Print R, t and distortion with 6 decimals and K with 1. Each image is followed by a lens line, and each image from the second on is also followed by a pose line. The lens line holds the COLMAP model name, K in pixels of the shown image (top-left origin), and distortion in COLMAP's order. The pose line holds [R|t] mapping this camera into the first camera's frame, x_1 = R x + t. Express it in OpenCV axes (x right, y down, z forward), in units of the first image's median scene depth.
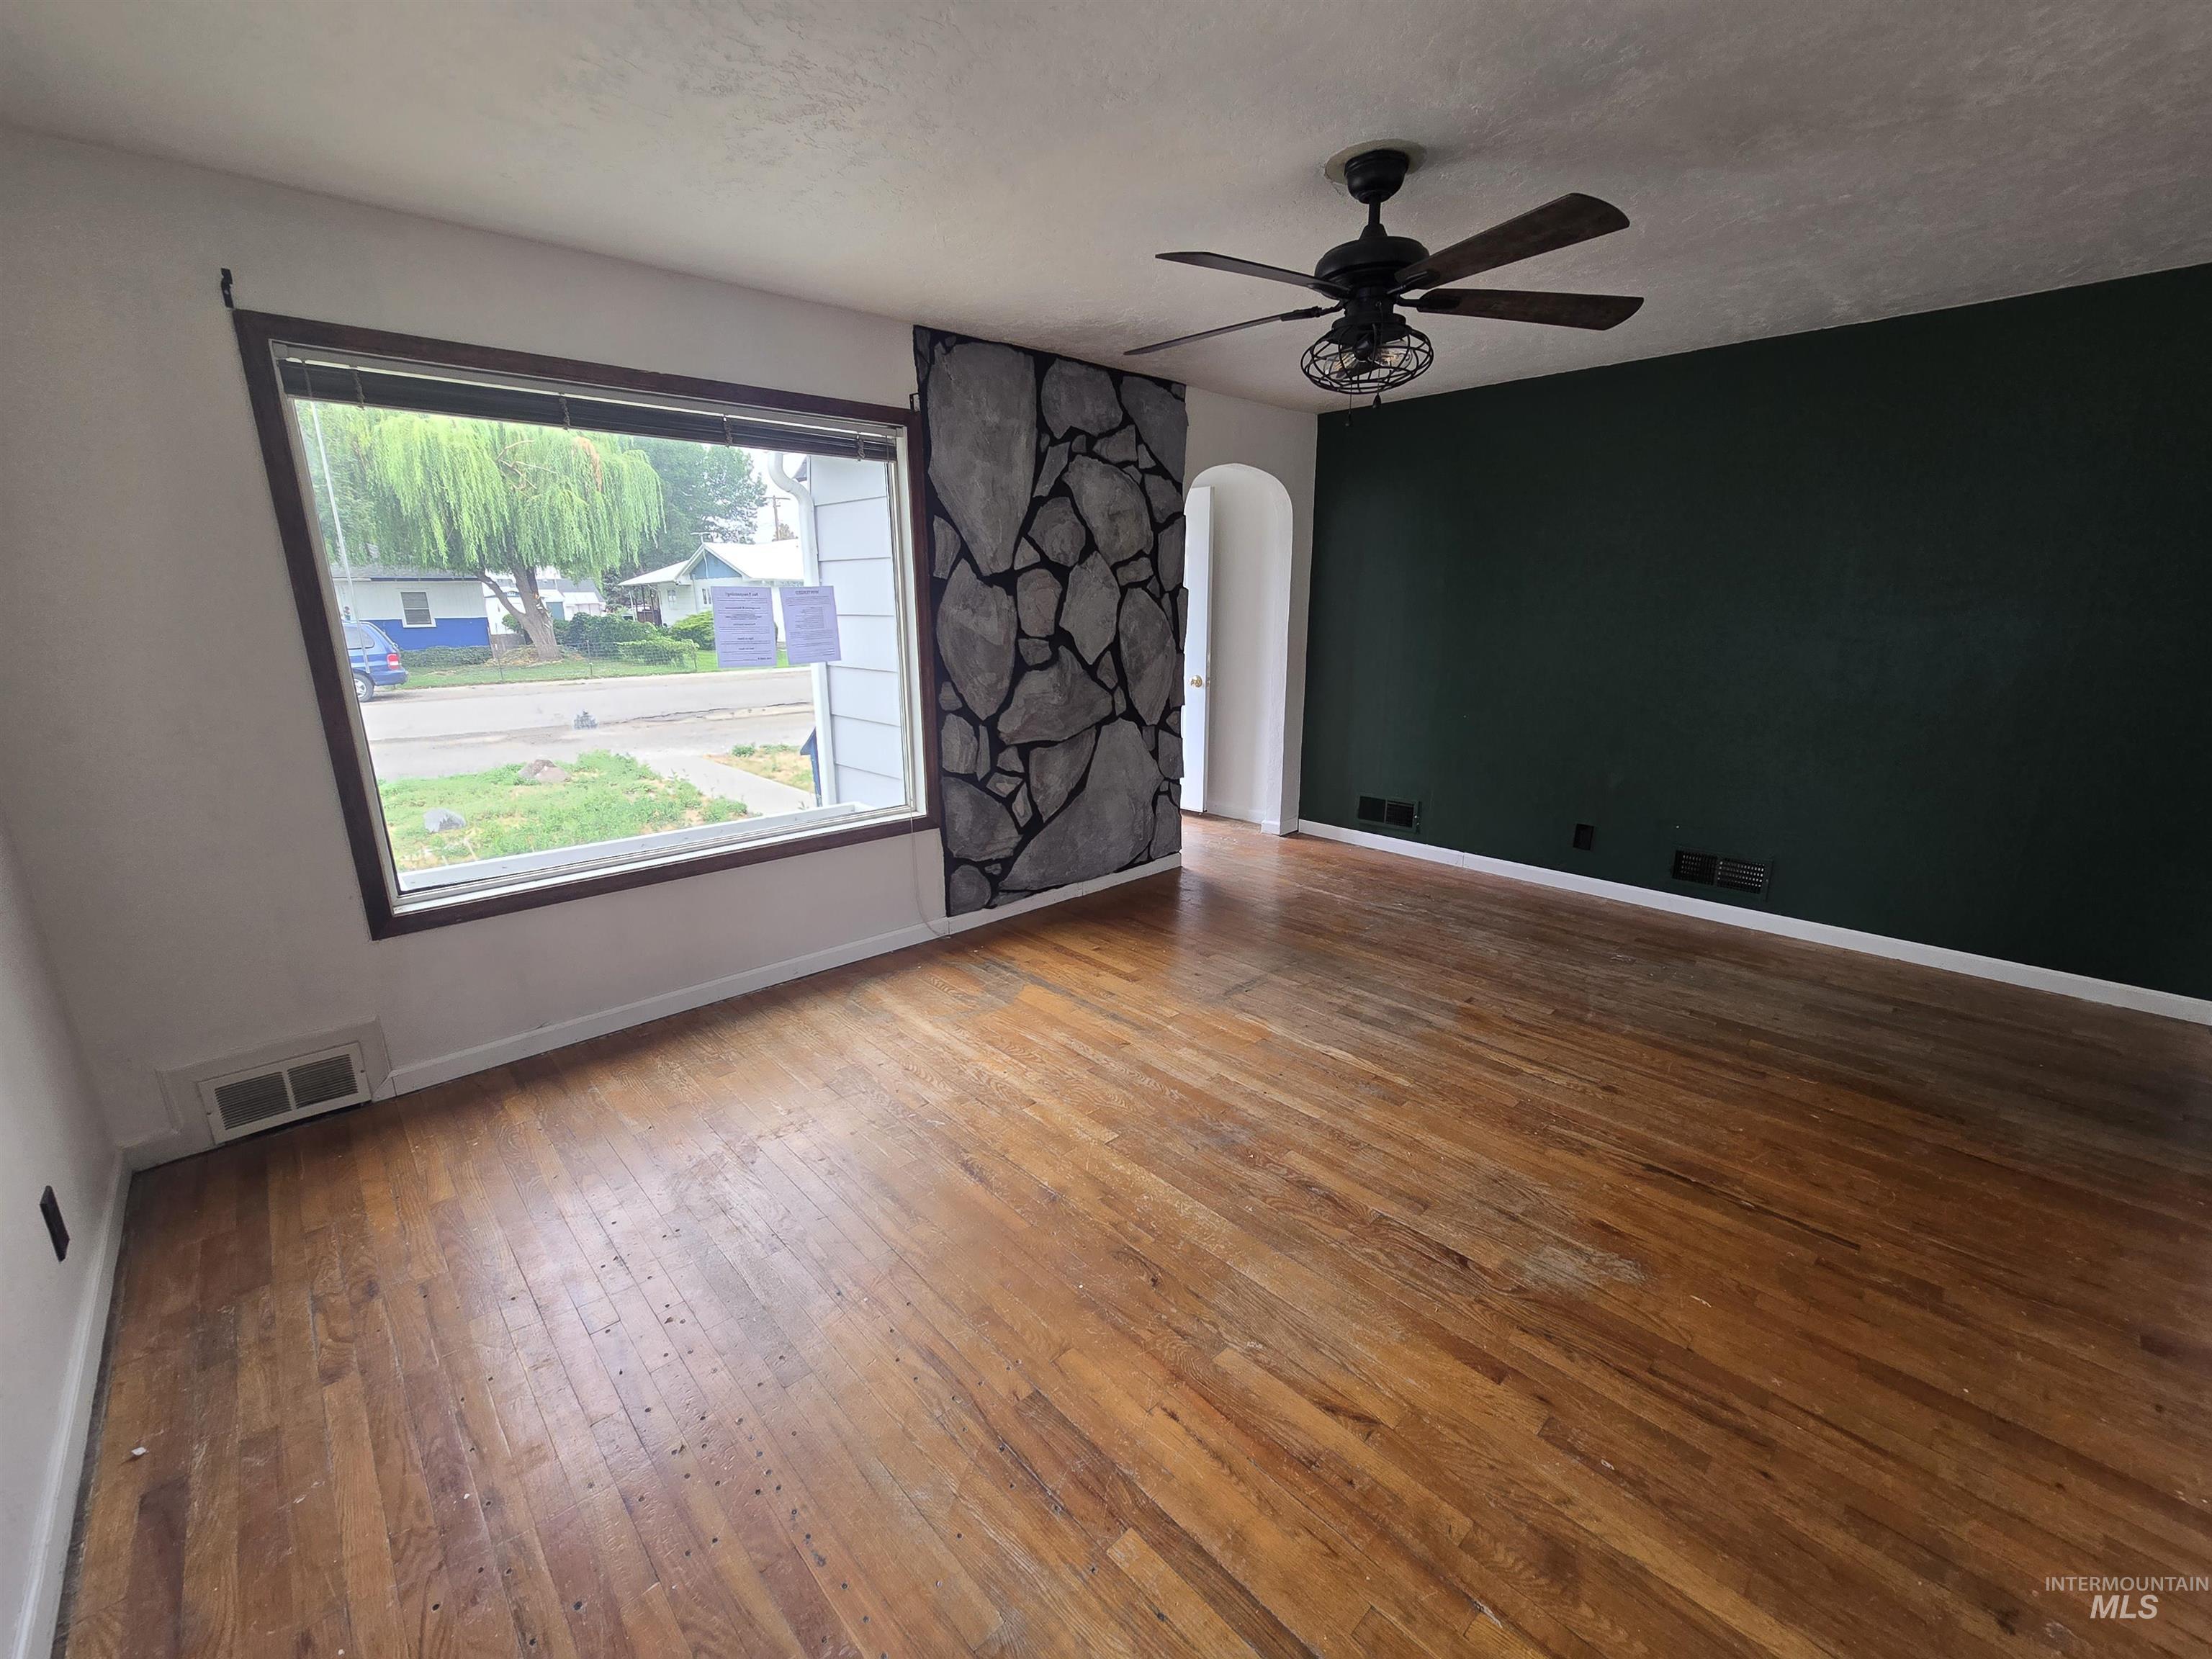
lens RADIAL K [[909.7, 0, 1099.2], [0, 909.7, 830.9], [0, 0, 1]] dist [-0.003745, 0.001262]
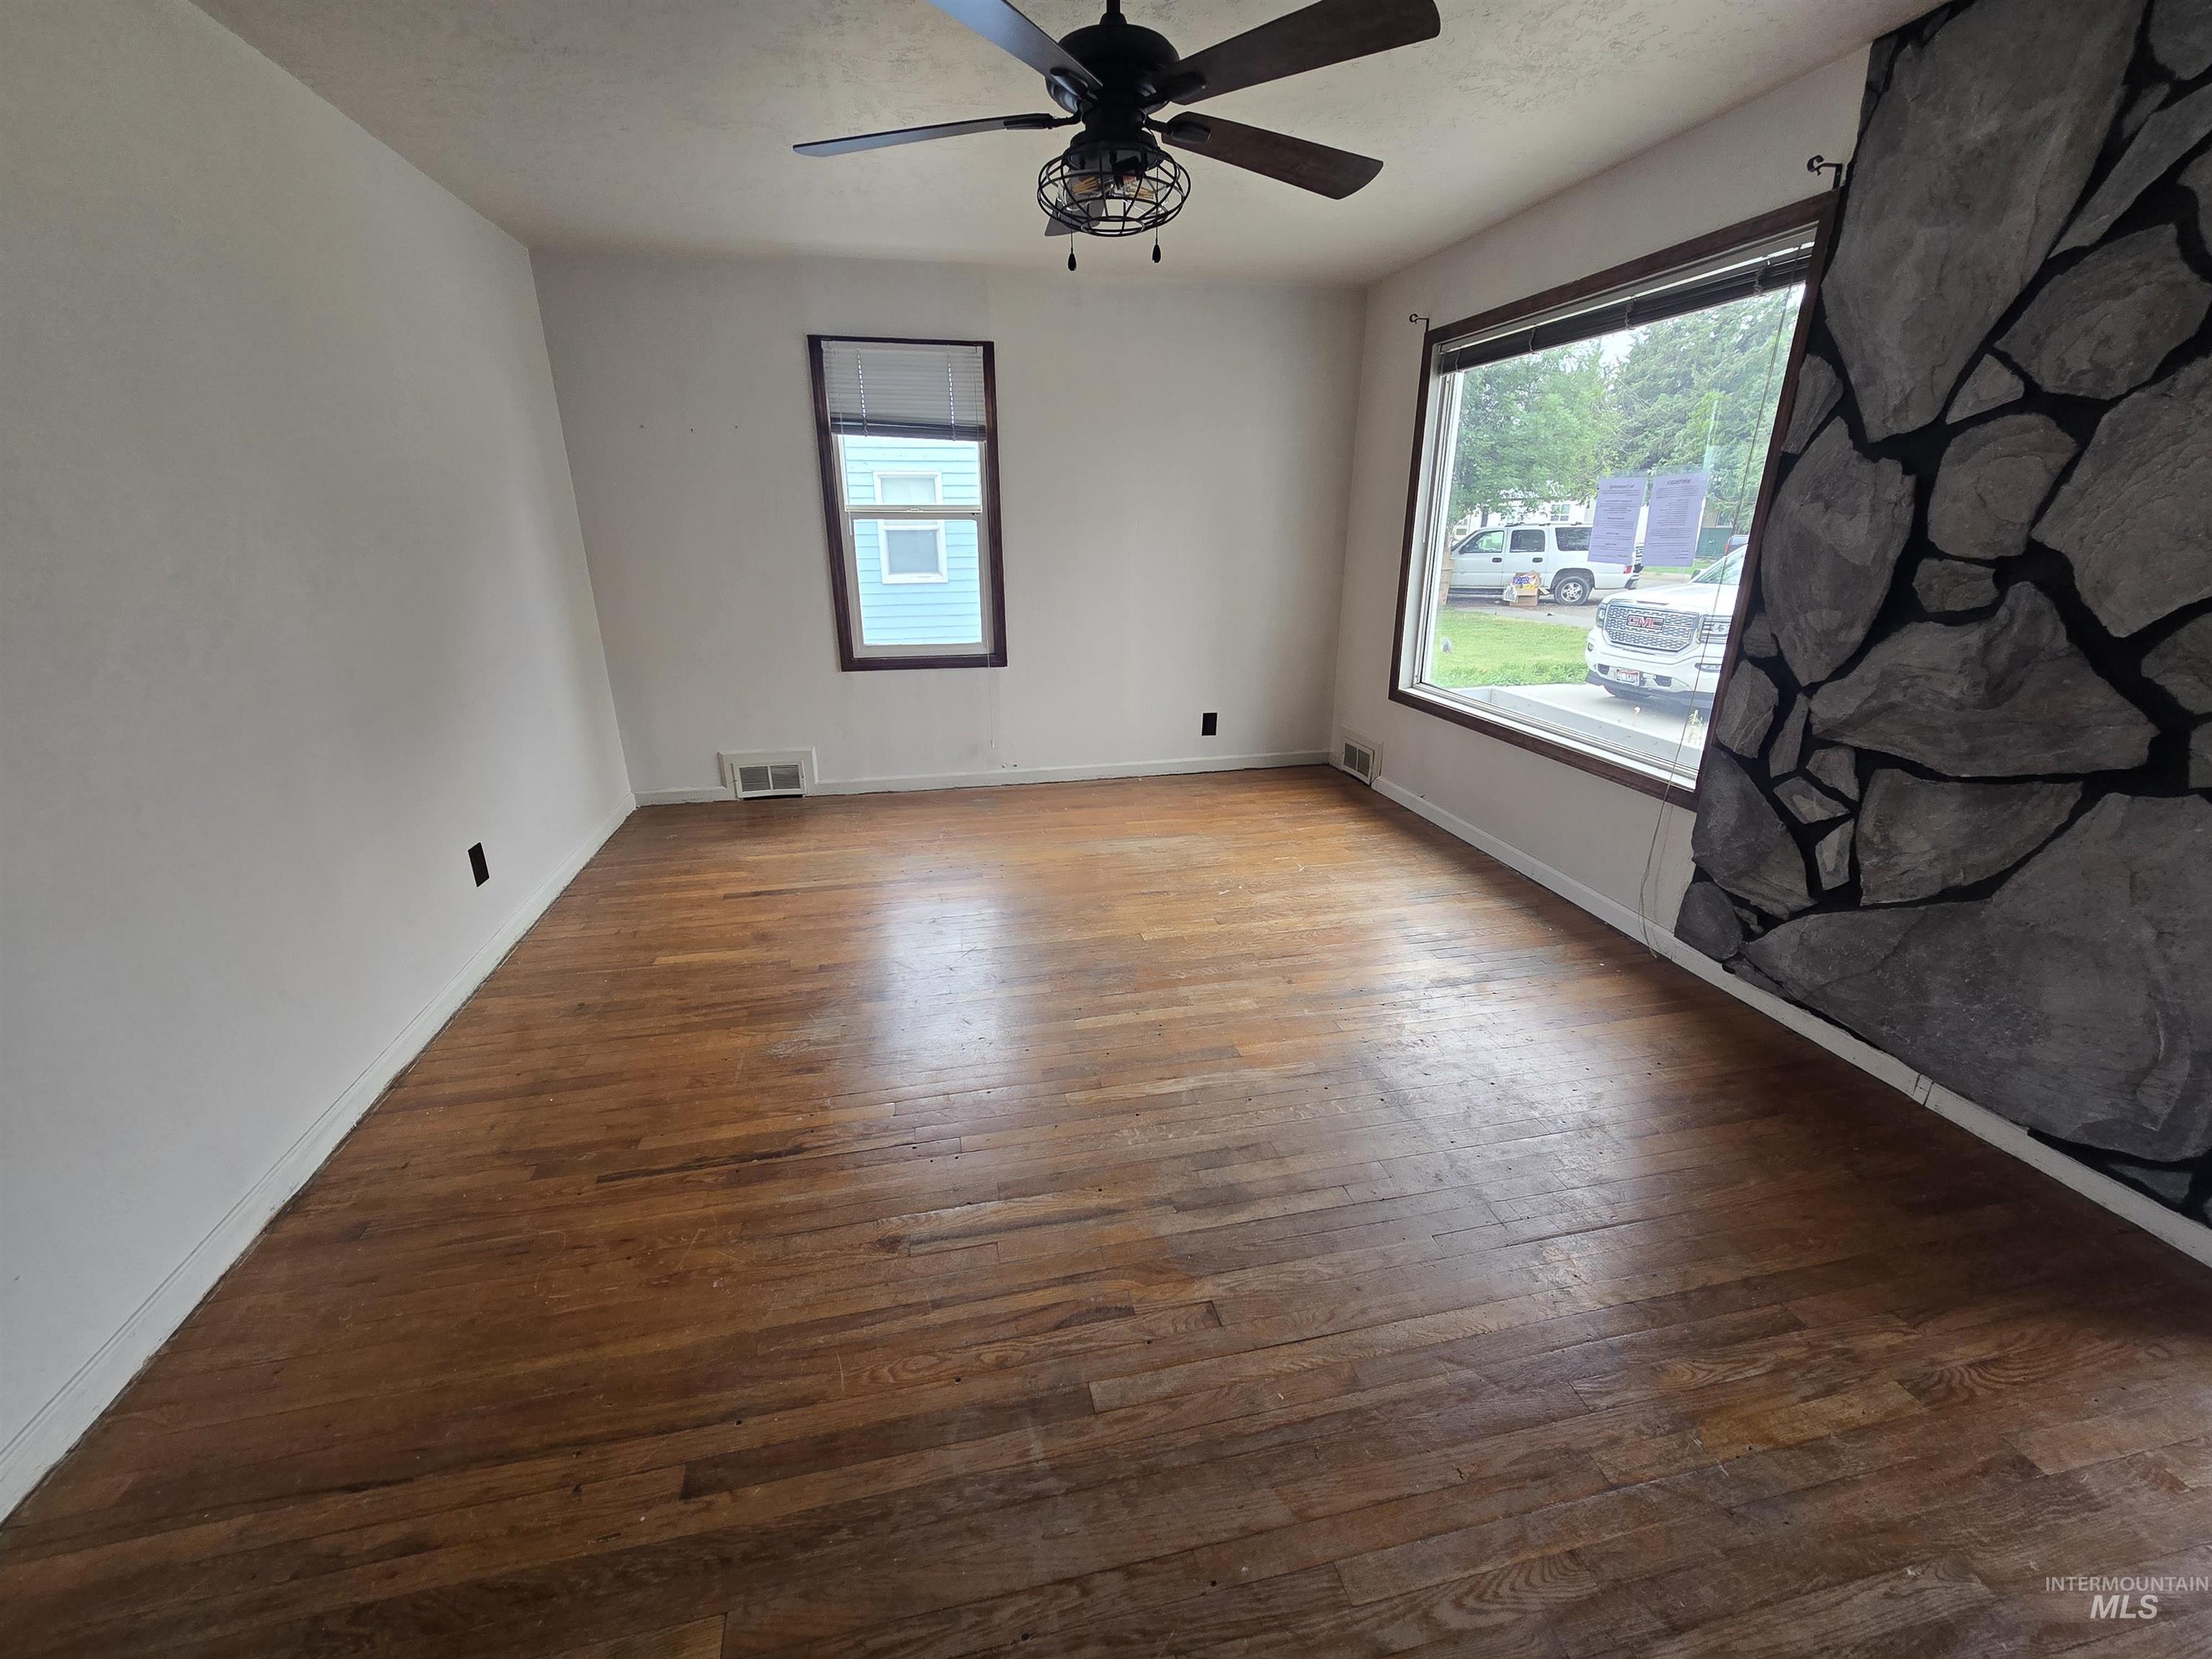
lens RADIAL K [[909.7, 0, 1104.1], [0, 909.7, 829.9], [0, 0, 1]] dist [-0.003745, 0.001262]
pose [[-0.512772, 0.290071, -0.808037, 0.648052], [-0.199595, 0.875125, 0.440815, -0.214560], [0.835001, 0.387318, -0.390843, 0.884789]]
